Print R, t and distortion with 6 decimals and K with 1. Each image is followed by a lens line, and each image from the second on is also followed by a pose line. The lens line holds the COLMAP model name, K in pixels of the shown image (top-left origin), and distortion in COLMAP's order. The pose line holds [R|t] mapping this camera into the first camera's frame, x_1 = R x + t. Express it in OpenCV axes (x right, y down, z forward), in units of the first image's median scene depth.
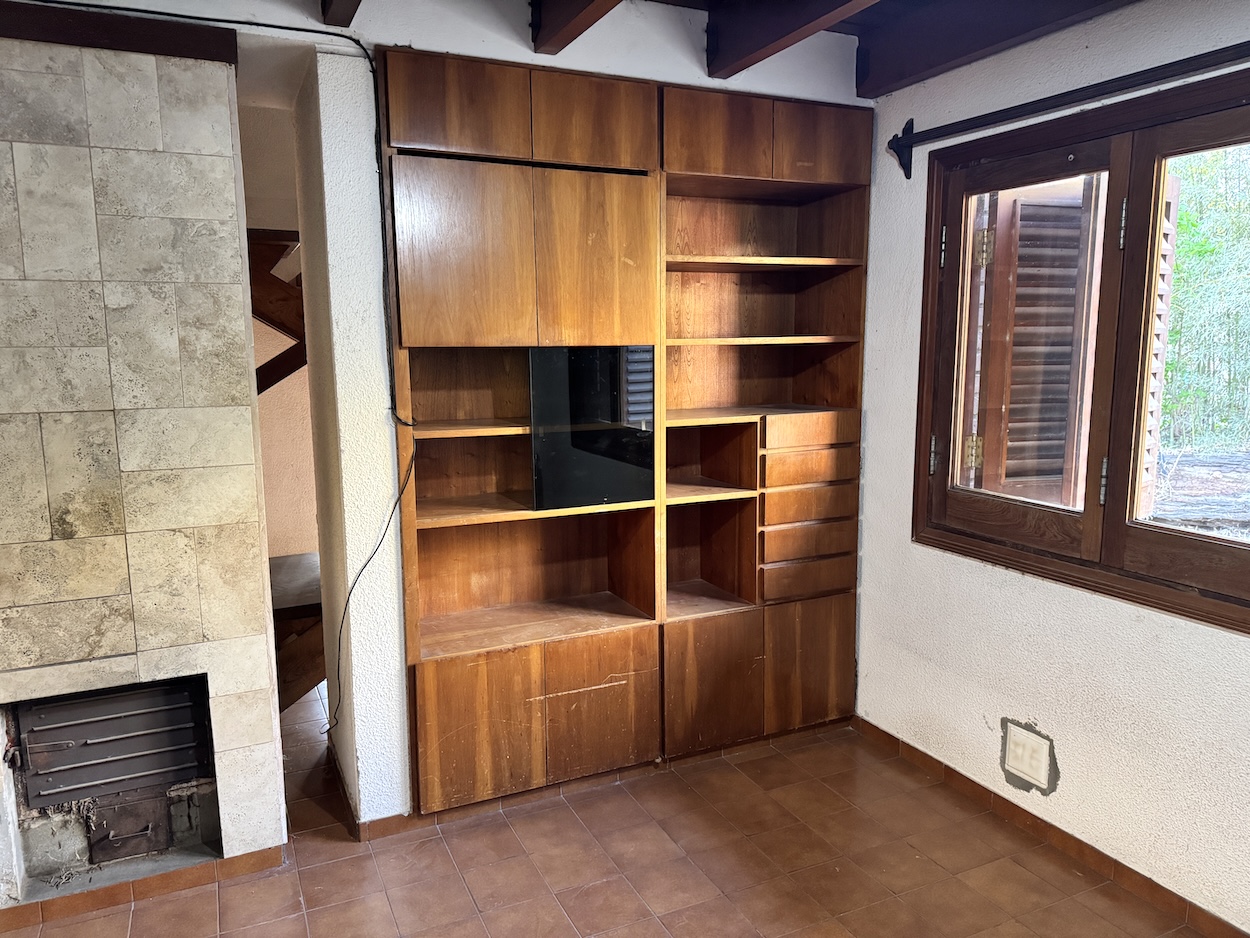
lens RADIAL K [[874.4, 0, 625.0], [0, 874.4, 469.0], [0, 0, 1]] dist [0.059160, -0.085400]
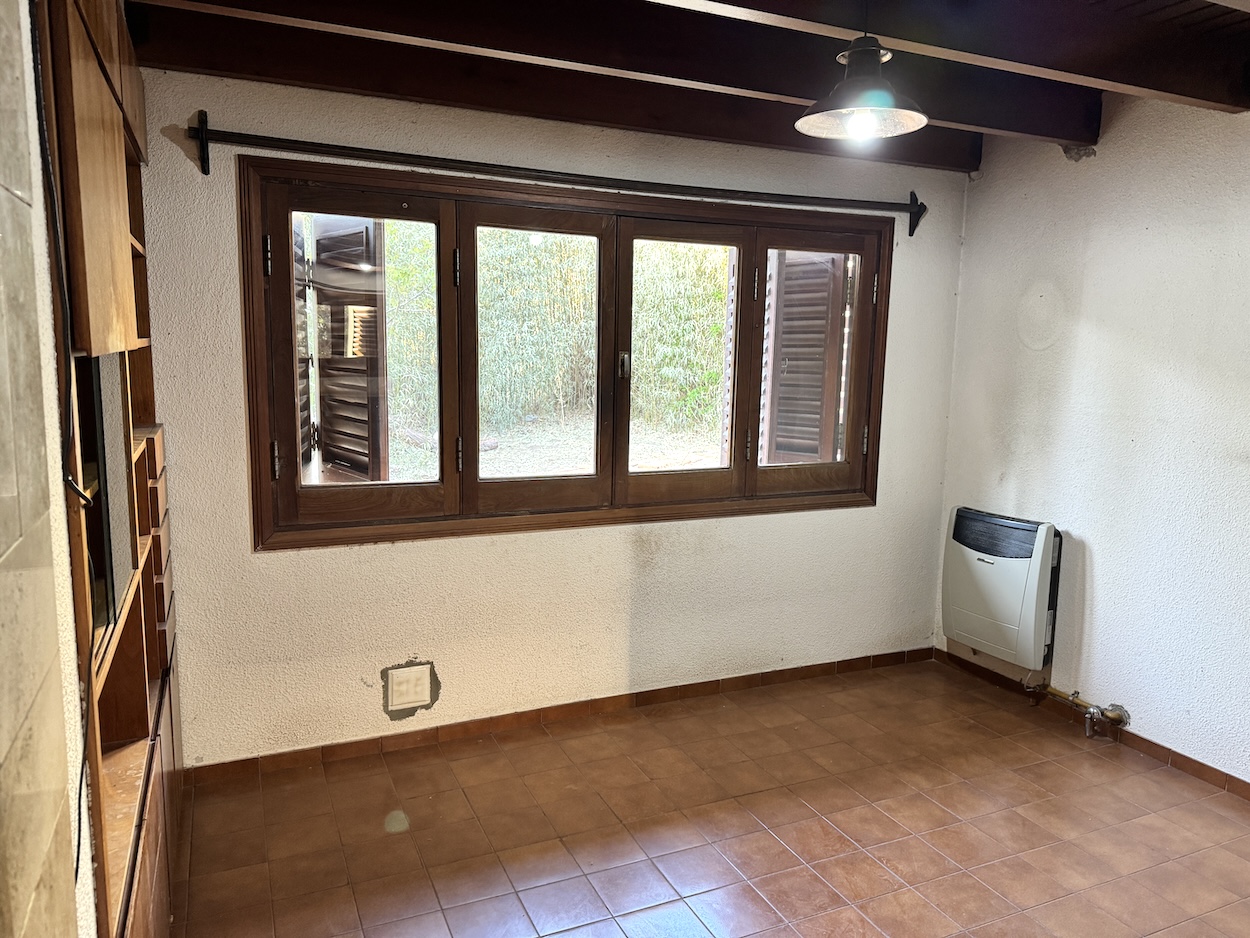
lens RADIAL K [[874.4, 0, 625.0], [0, 874.4, 469.0], [0, 0, 1]] dist [0.059160, -0.085400]
pose [[0.019714, -0.133209, 0.990892, -0.701483], [0.128261, 0.983232, 0.129628, -0.093025], [-0.991545, 0.124537, 0.036469, 0.612312]]
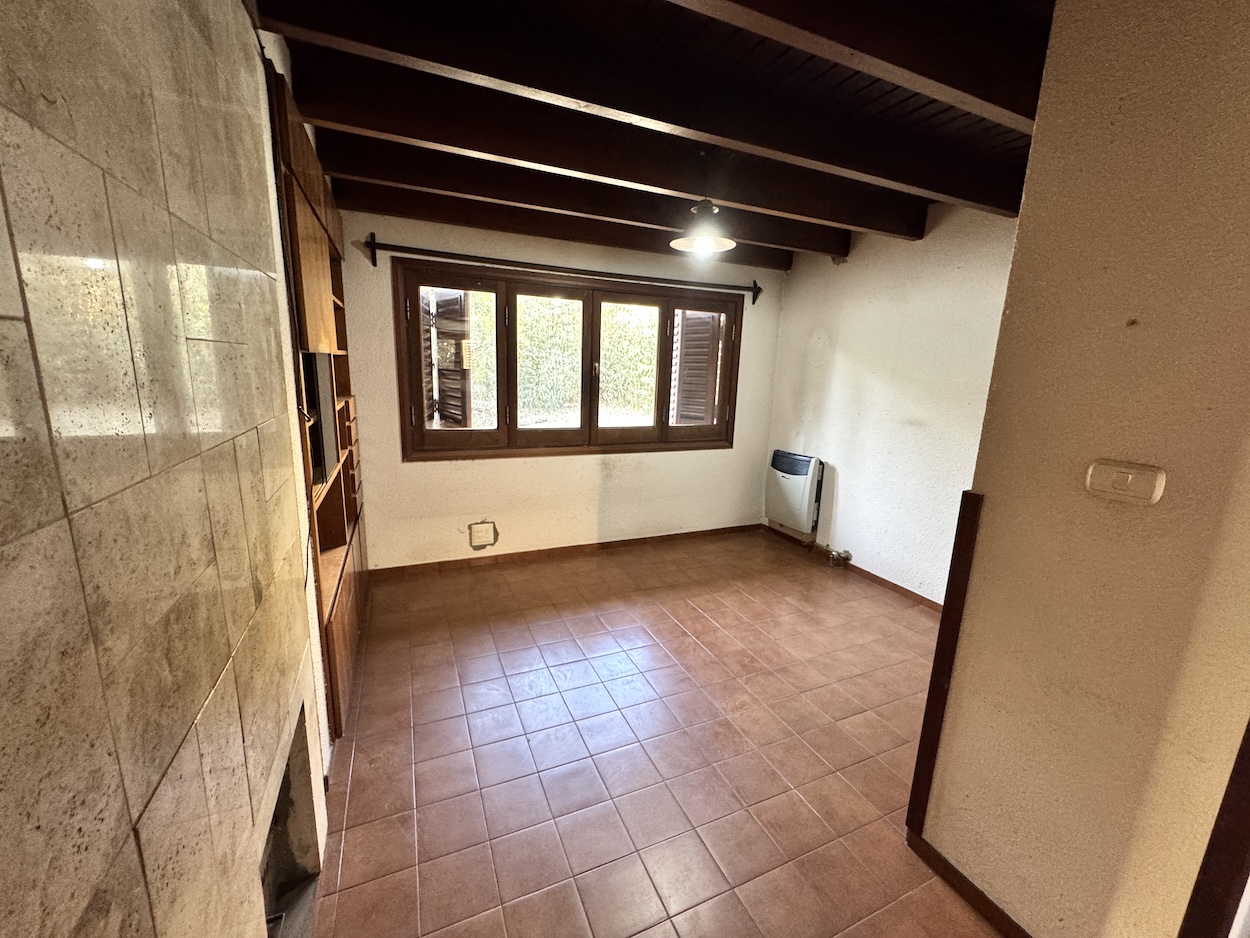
lens RADIAL K [[498.6, 0, 625.0], [0, 498.6, 469.0], [0, 0, 1]] dist [-0.010852, 0.000139]
pose [[0.029836, -0.192962, 0.980752, -0.818084], [0.113000, 0.975550, 0.188501, -0.060419], [-0.993147, 0.105201, 0.050912, 0.520564]]
